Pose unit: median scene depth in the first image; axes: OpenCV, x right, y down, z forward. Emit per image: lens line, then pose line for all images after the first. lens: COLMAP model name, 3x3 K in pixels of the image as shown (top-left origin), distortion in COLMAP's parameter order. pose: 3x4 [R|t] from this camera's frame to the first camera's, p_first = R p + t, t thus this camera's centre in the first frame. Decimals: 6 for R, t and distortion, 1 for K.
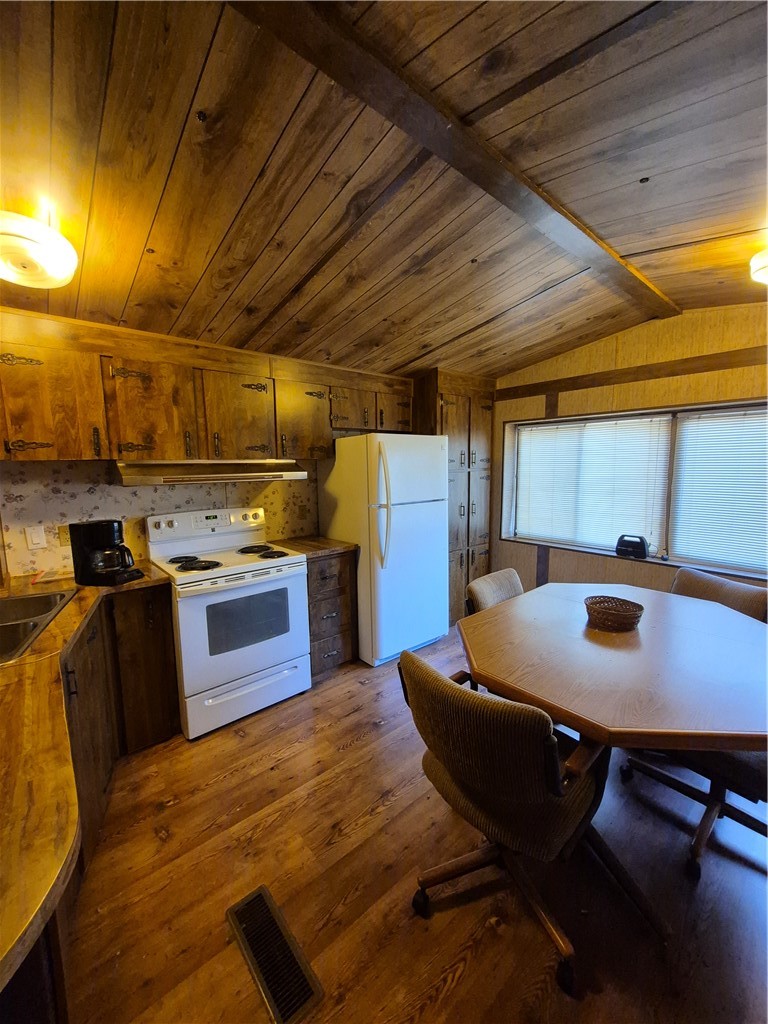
lens RADIAL K [[400.4, 0, 376.0], [0, 400.4, 511.6], [0, 0, 1]] dist [0.000903, -0.000442]
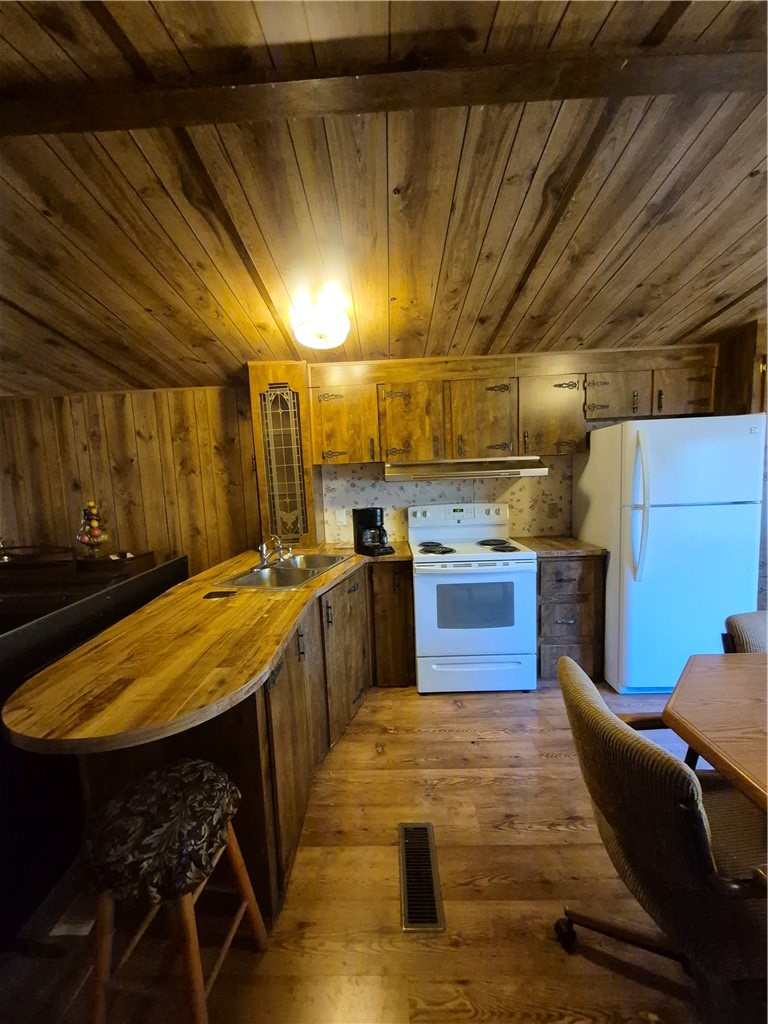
lens RADIAL K [[400.4, 0, 376.0], [0, 400.4, 511.6], [0, 0, 1]] dist [0.000903, -0.000442]
pose [[0.747020, 0.048252, -0.663048, 0.211088], [-0.047667, 0.998683, 0.018974, 0.009432], [0.663090, 0.017431, 0.748337, 0.005294]]
